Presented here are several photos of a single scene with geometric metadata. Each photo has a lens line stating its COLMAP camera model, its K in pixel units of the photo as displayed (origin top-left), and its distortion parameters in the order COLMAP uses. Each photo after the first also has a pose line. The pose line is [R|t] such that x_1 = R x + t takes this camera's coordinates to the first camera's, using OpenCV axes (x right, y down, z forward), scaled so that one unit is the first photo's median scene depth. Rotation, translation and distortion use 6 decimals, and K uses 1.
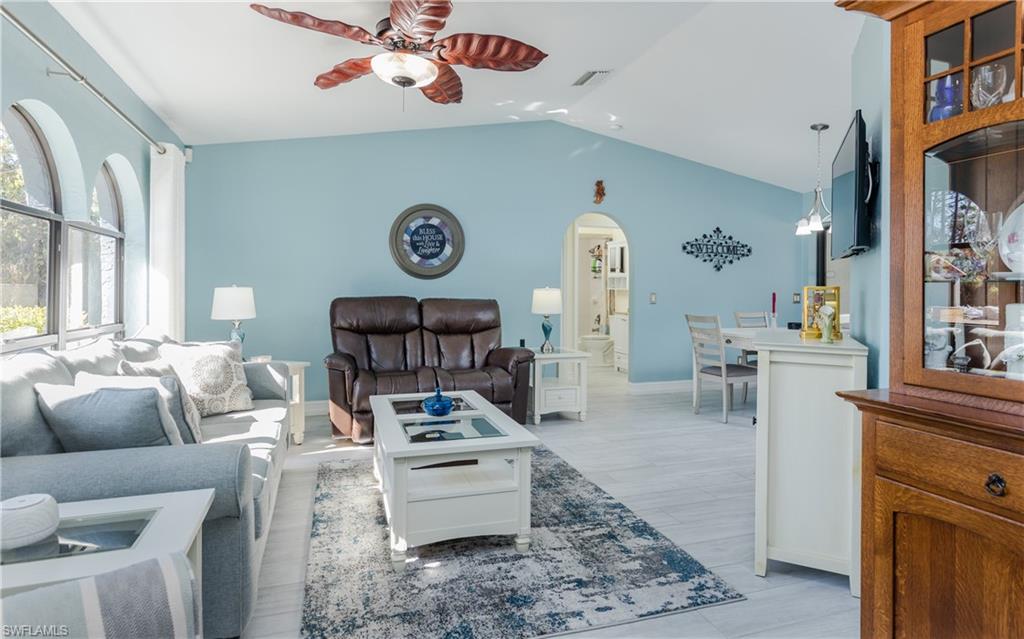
lens RADIAL K [[542.5, 0, 512.6], [0, 542.5, 291.2], [0, 0, 1]] dist [-0.001200, 0.000239]
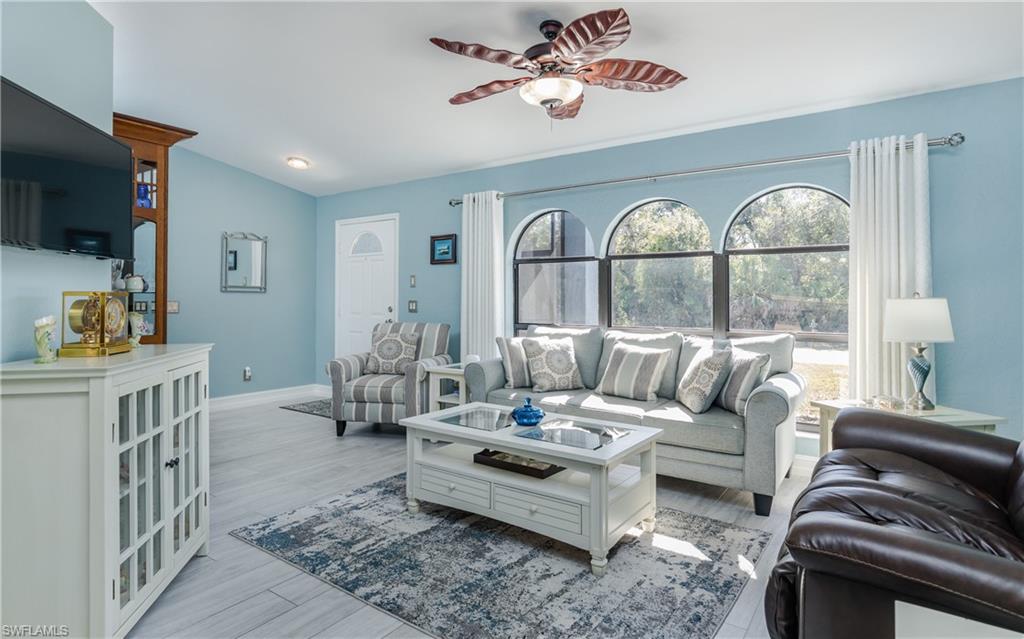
lens RADIAL K [[542.5, 0, 512.5], [0, 542.5, 296.0], [0, 0, 1]] dist [-0.001200, 0.000239]
pose [[-0.804245, -0.003624, -0.594286, 0.220175], [-0.000541, 0.999985, -0.005365, -0.001514], [0.594297, -0.003993, -0.804236, 0.821725]]
